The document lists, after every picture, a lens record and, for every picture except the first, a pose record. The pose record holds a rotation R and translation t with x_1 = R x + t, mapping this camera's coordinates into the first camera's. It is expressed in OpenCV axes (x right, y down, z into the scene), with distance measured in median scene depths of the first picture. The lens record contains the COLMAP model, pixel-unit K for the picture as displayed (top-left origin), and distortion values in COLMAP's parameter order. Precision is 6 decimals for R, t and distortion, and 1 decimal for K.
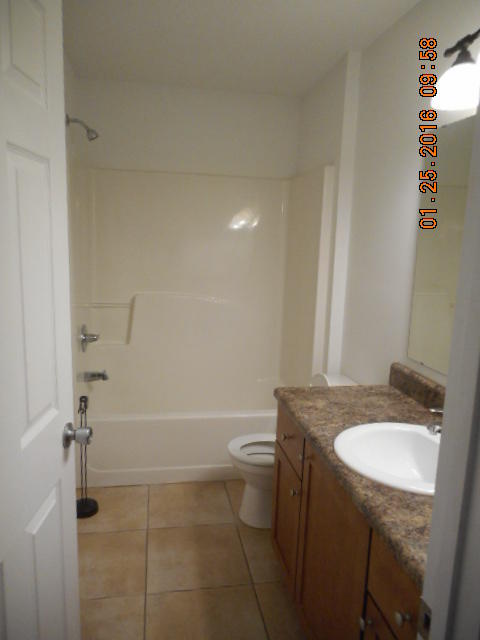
lens RADIAL K [[482.9, 0, 240.0], [0, 482.9, 320.0], [0, 0, 1]] dist [0.001787, -0.001045]
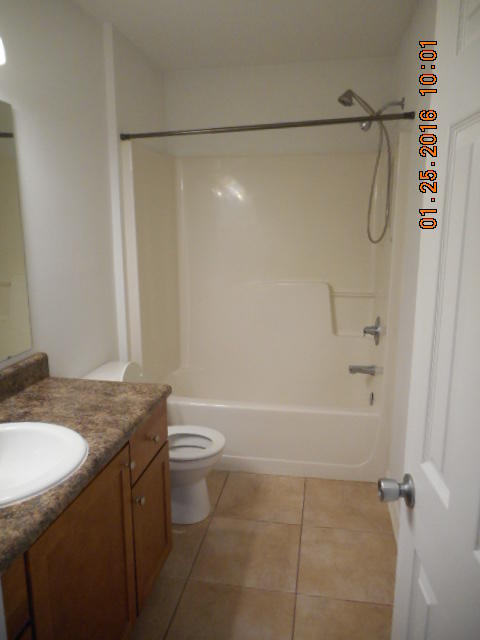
lens RADIAL K [[482.9, 0, 240.0], [0, 482.9, 320.0], [0, 0, 1]] dist [0.001787, -0.001045]
pose [[-0.928489, -0.174304, 0.327912, -0.362662], [-0.039629, 0.924467, 0.379197, -0.366839], [-0.369239, 0.339086, -0.865265, 1.694163]]
